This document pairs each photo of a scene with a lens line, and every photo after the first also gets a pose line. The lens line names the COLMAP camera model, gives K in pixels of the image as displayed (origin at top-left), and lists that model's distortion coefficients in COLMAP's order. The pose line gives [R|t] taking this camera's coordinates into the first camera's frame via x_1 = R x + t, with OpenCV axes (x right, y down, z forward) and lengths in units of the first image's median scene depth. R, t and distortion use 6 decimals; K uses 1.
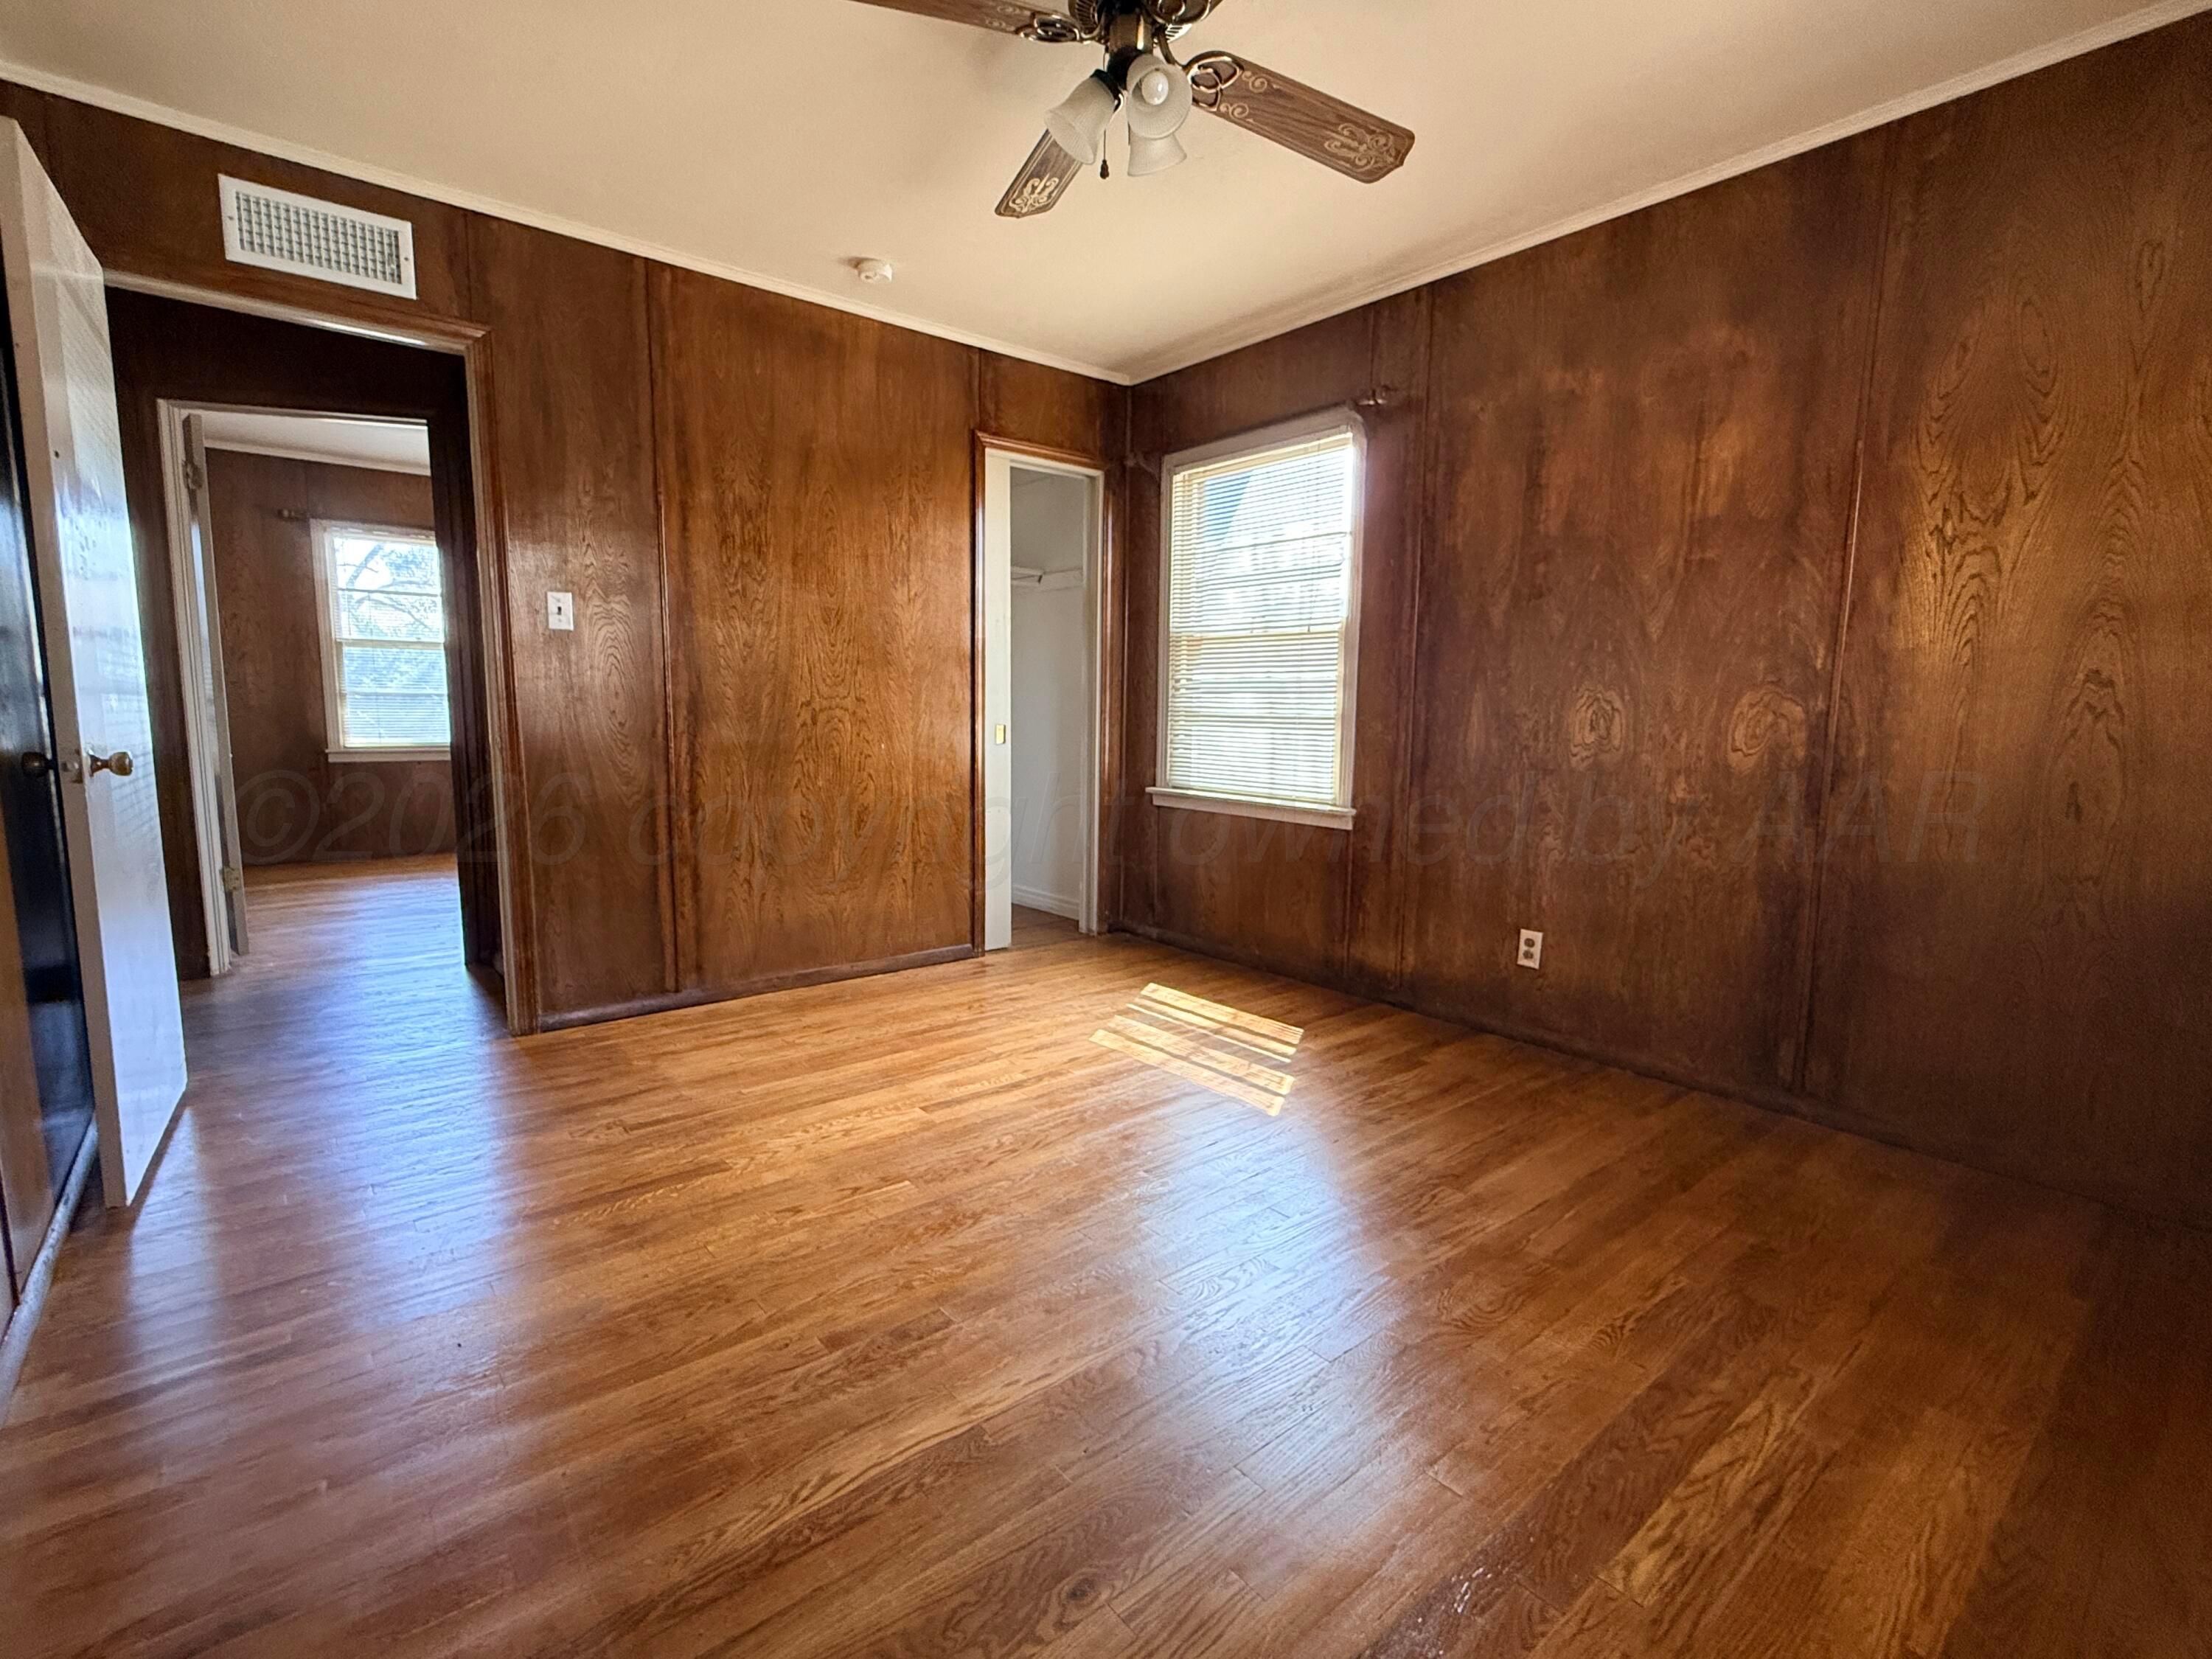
lens RADIAL K [[1020.9, 0, 1106.0], [0, 1020.9, 829.5], [0, 0, 1]] dist [-0.001231, 0.000420]
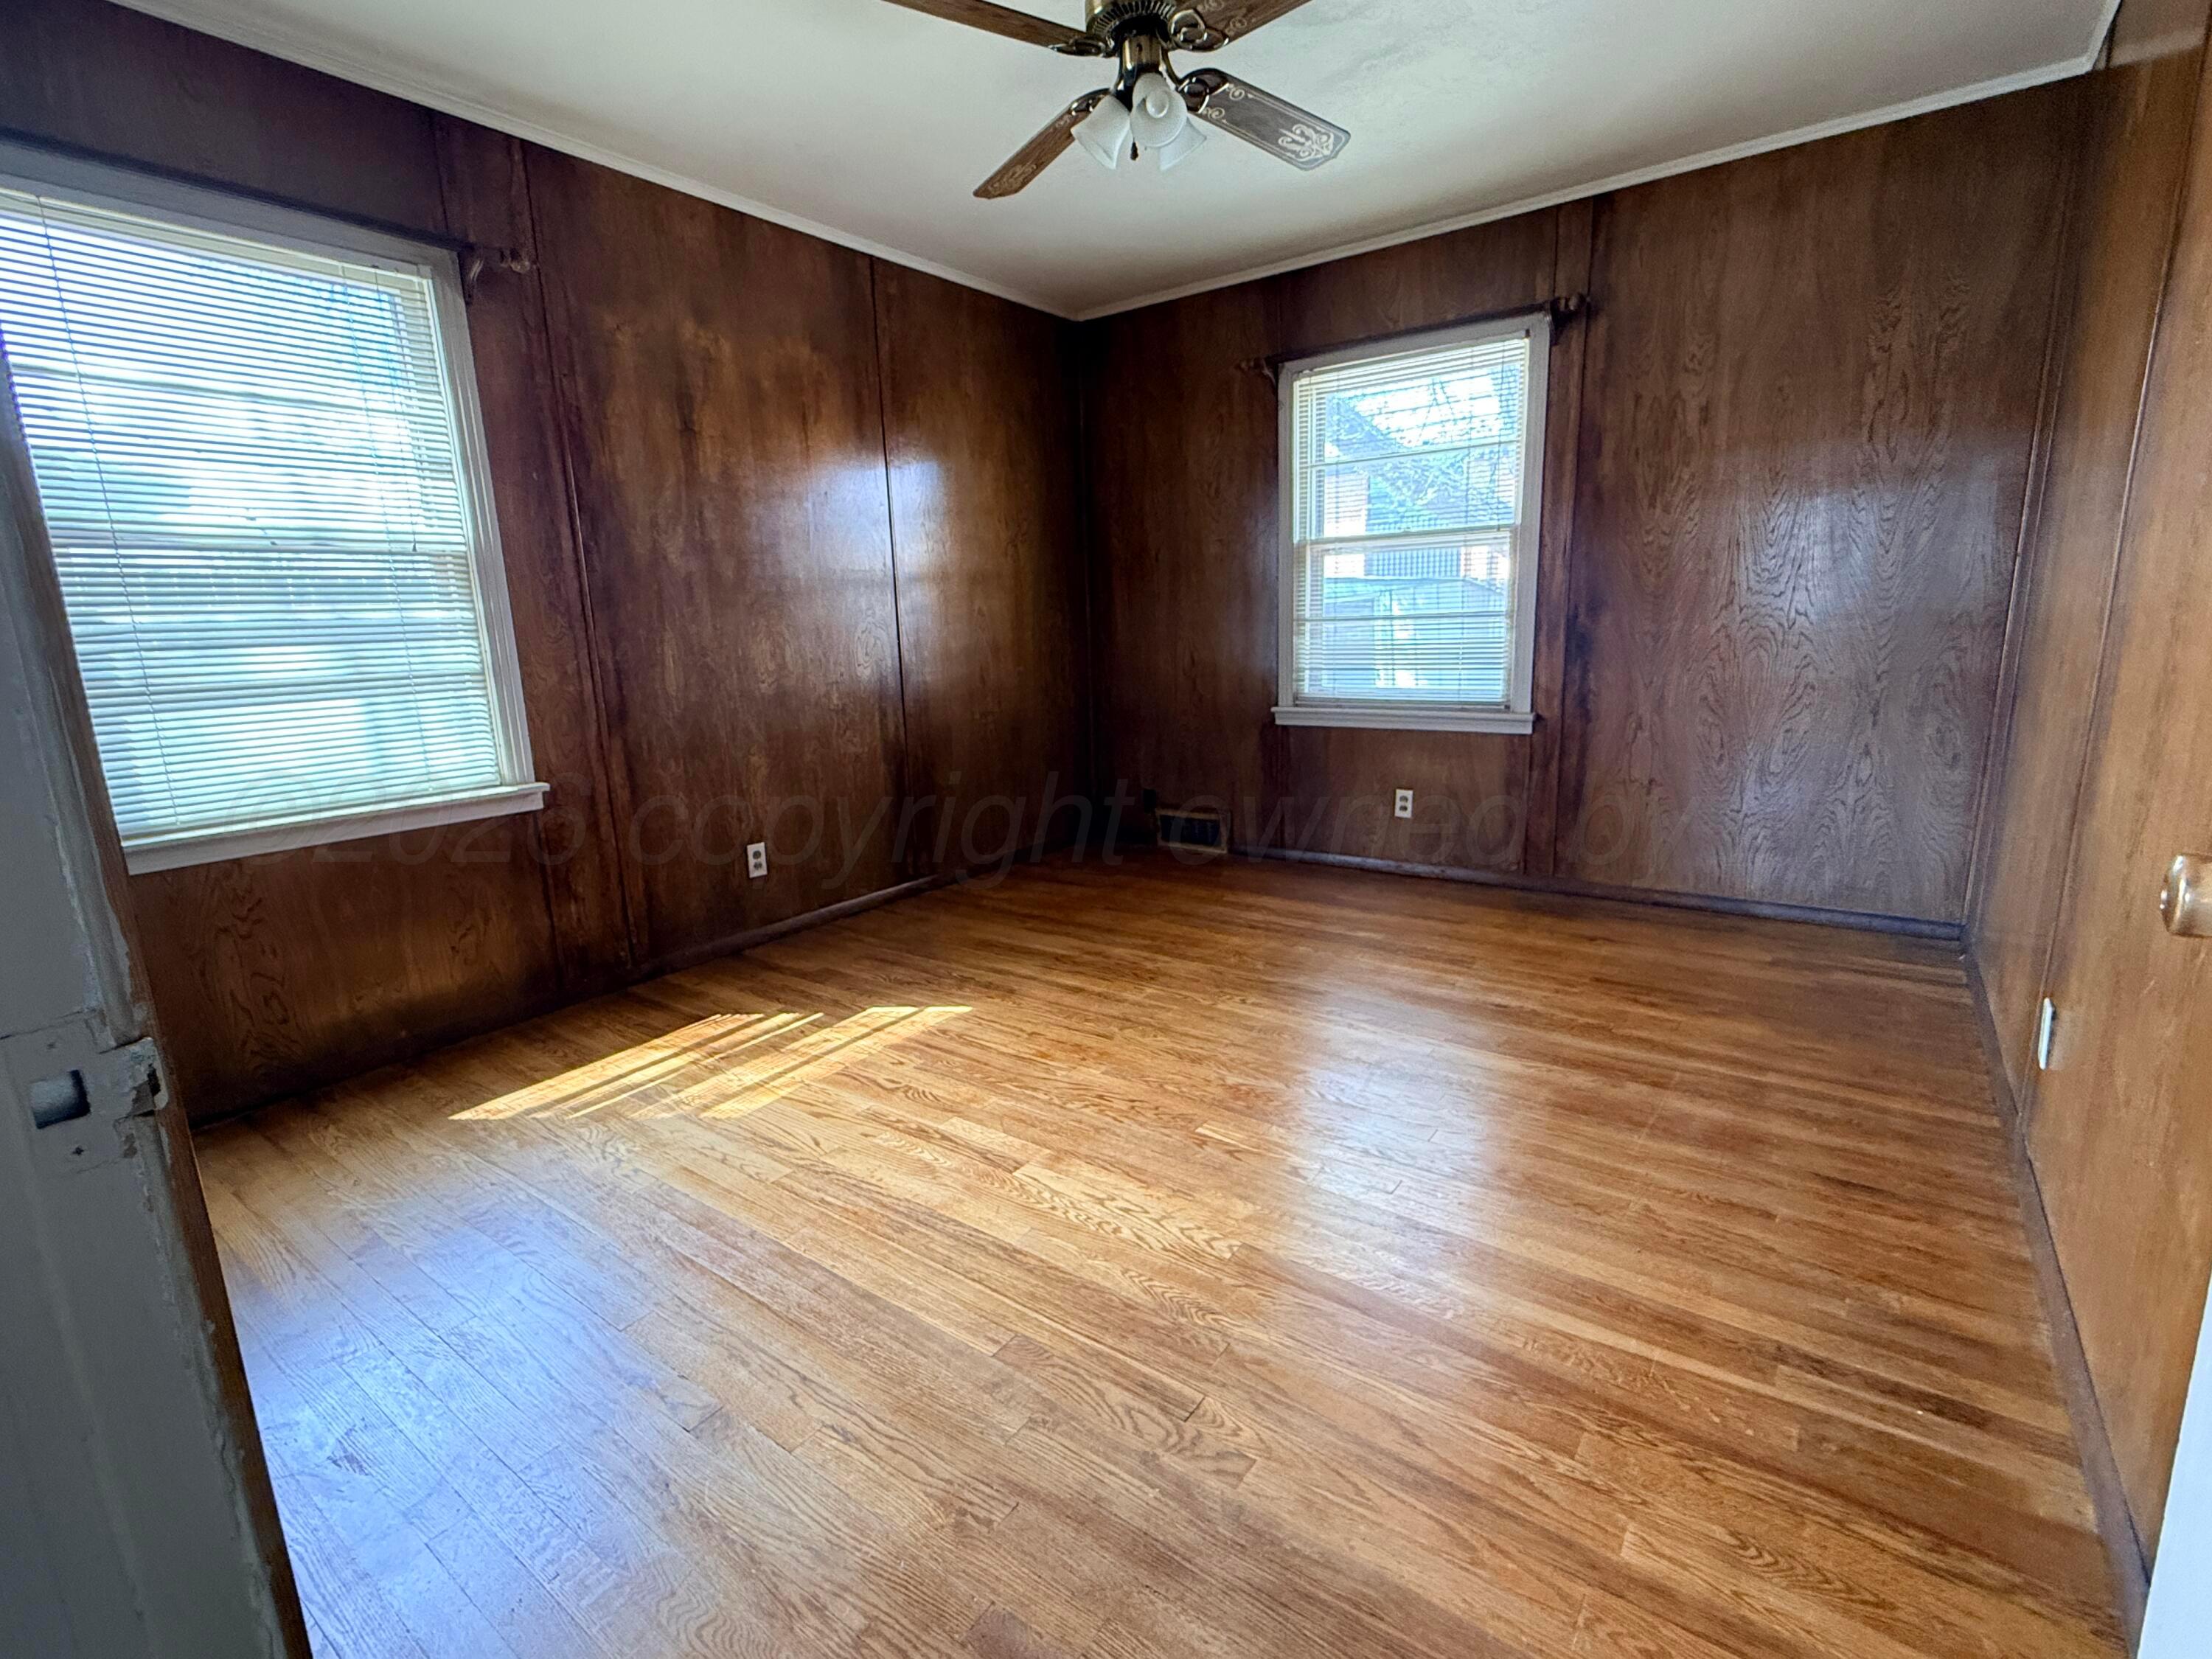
lens RADIAL K [[1020.9, 0, 1106.0], [0, 1020.9, 829.5], [0, 0, 1]] dist [-0.001231, 0.000420]
pose [[-0.244400, -0.202566, 0.948280, -0.734732], [0.152643, 0.957707, 0.243920, -0.130106], [-0.957585, 0.204362, -0.203143, 0.860152]]
